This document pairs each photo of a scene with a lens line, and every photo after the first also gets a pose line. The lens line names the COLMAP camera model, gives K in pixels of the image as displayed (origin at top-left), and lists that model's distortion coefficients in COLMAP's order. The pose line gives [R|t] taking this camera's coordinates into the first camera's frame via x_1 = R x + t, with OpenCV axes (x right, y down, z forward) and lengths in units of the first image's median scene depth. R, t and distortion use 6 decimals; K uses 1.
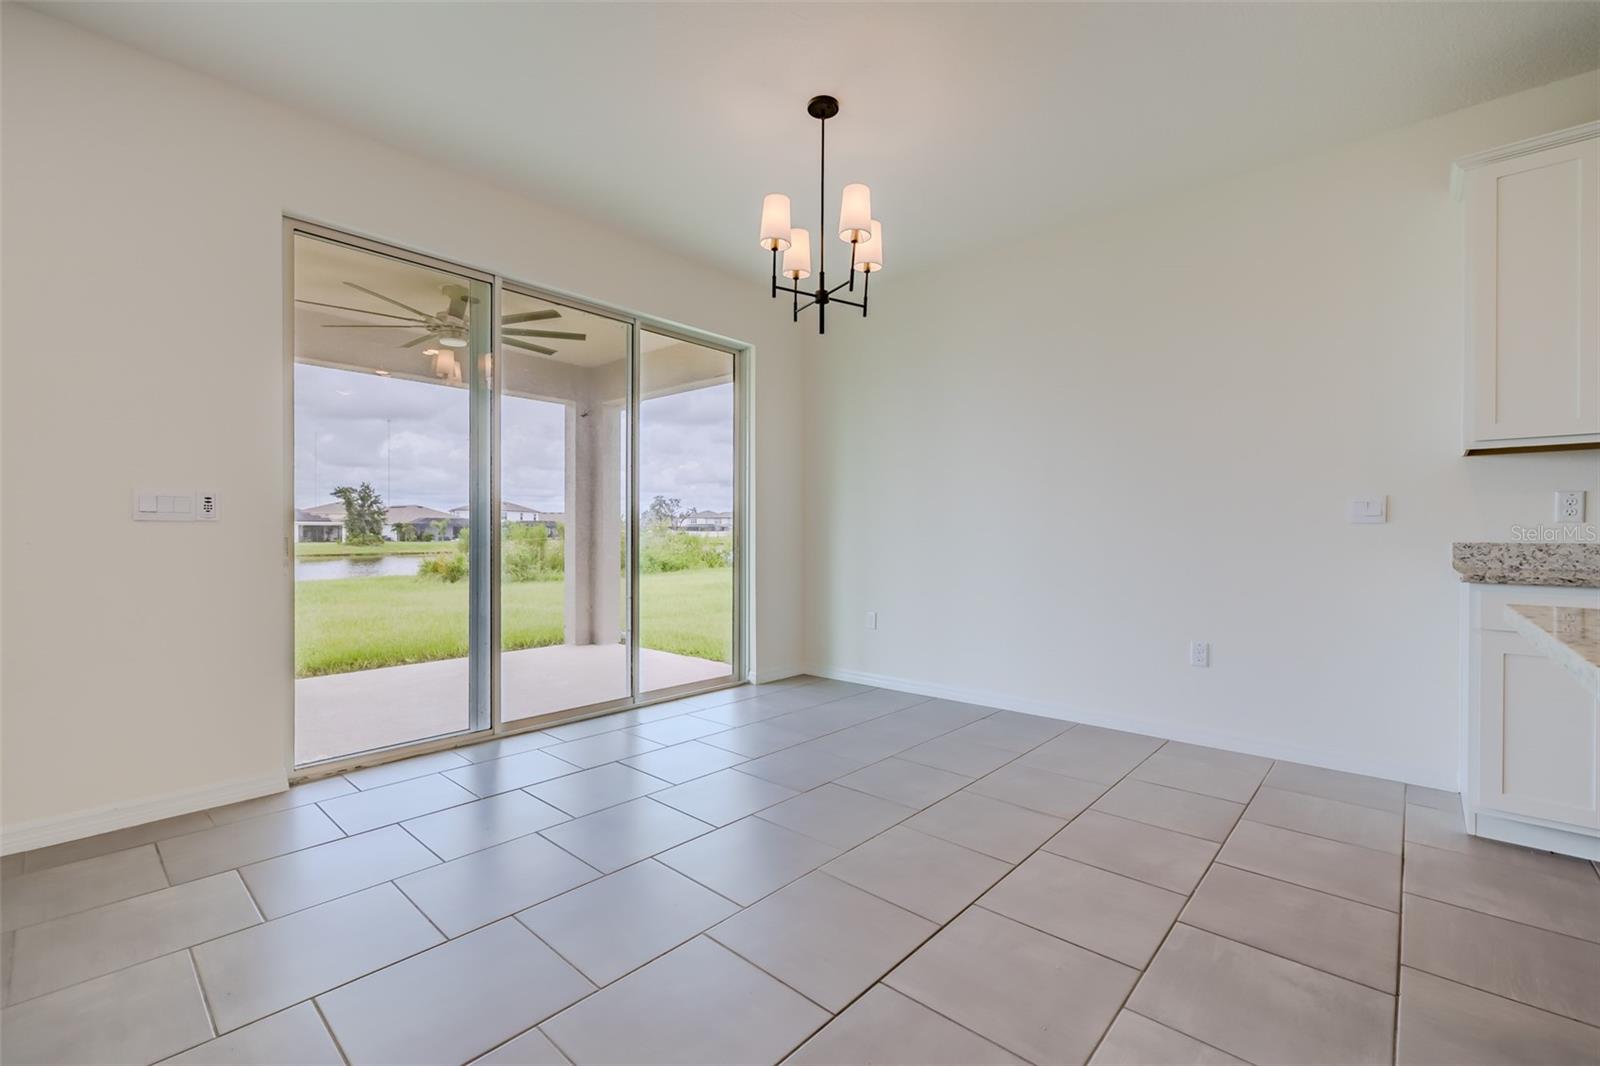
lens RADIAL K [[670.7, 0, 782.2], [0, 670.7, 539.0], [0, 0, 1]] dist [-0.007940, -0.000515]
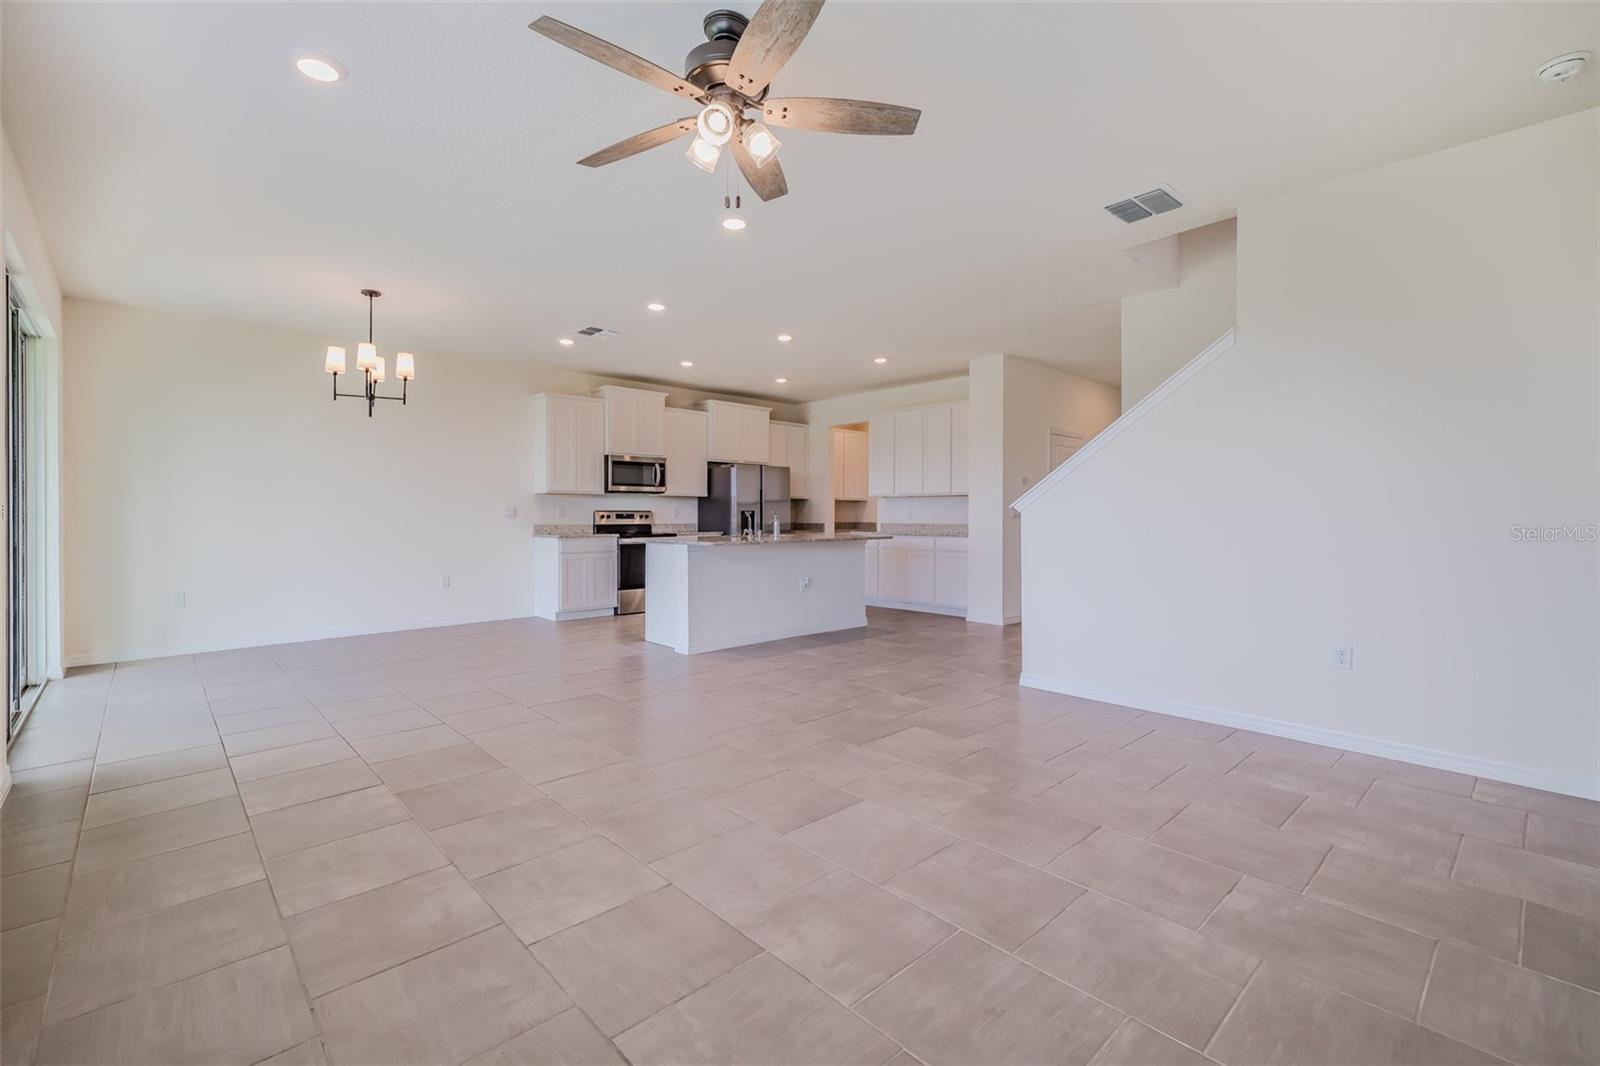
lens RADIAL K [[677.6, 0, 799.6], [0, 677.6, 521.9], [0, 0, 1]] dist [-0.001070, 0.000094]
pose [[0.078884, -0.015012, 0.996771, -1.128093], [0.007056, 0.999870, 0.014500, -0.027023], [-0.996859, 0.005889, 0.078979, -0.204180]]
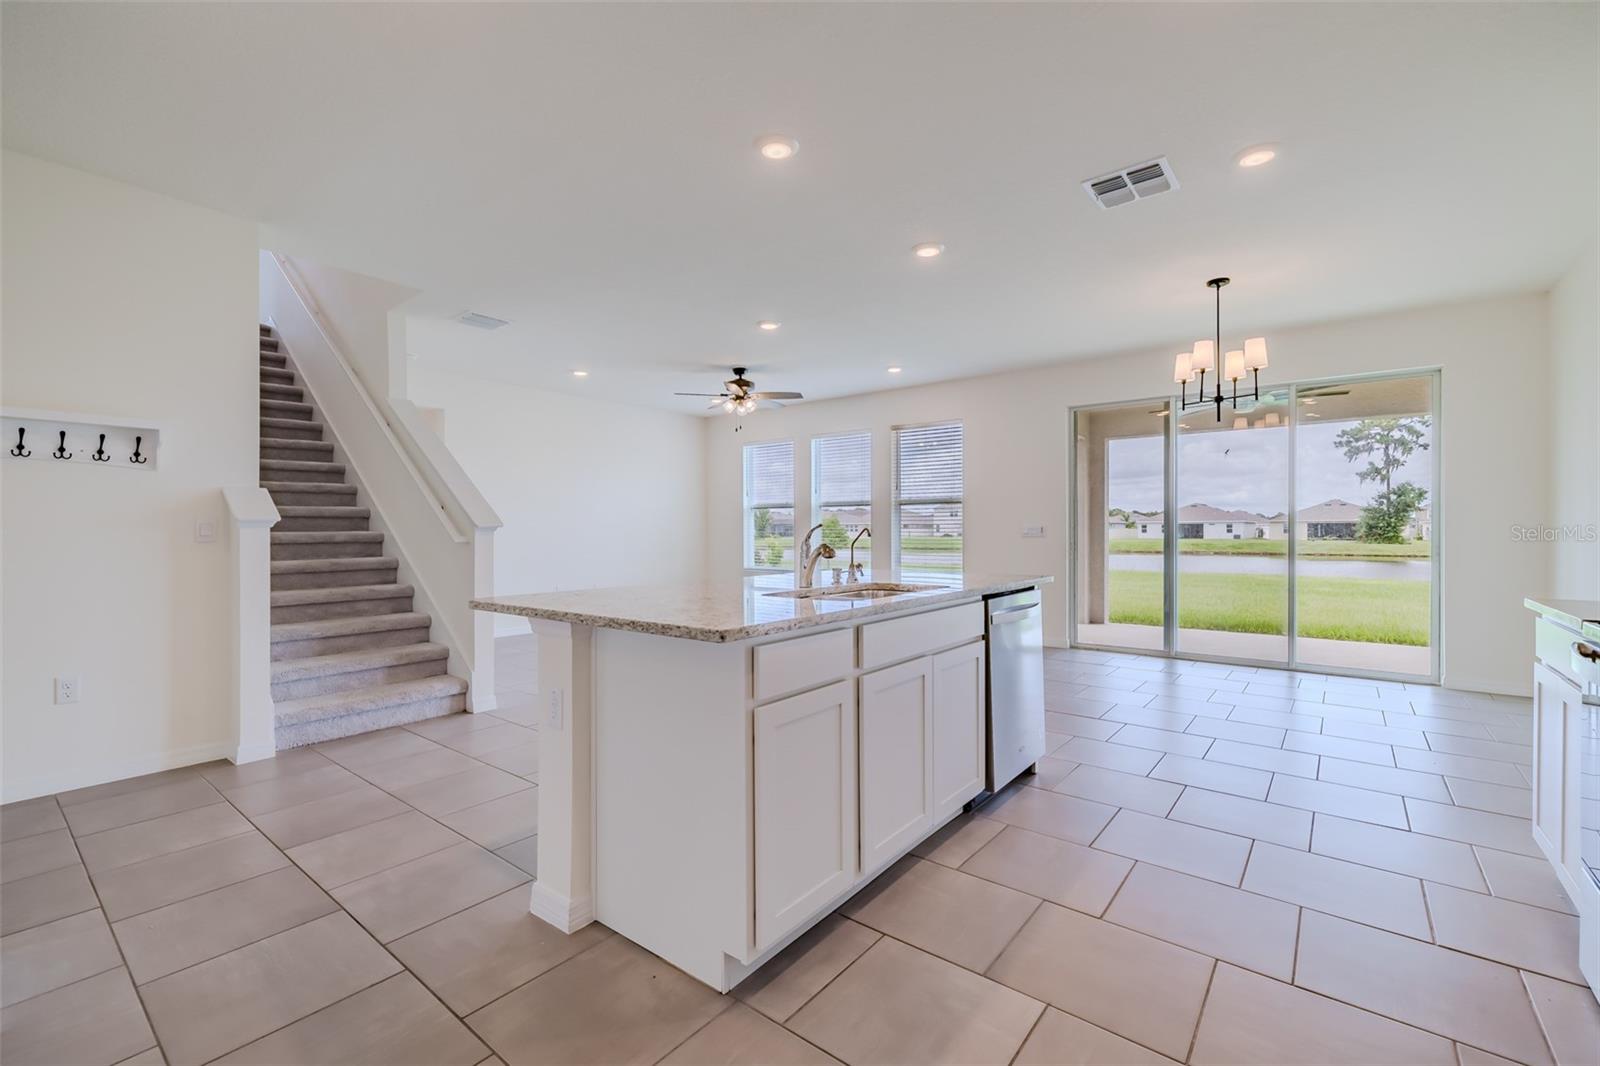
lens RADIAL K [[692.0, 0, 800.0], [0, 692.0, 533.0], [0, 0, 1]] dist [0.000008, -0.000146]
pose [[0.069997, -0.000181, -0.997547, 1.106544], [-0.004559, 0.999989, -0.000502, -0.021267], [0.997537, 0.004583, 0.069995, -0.083661]]
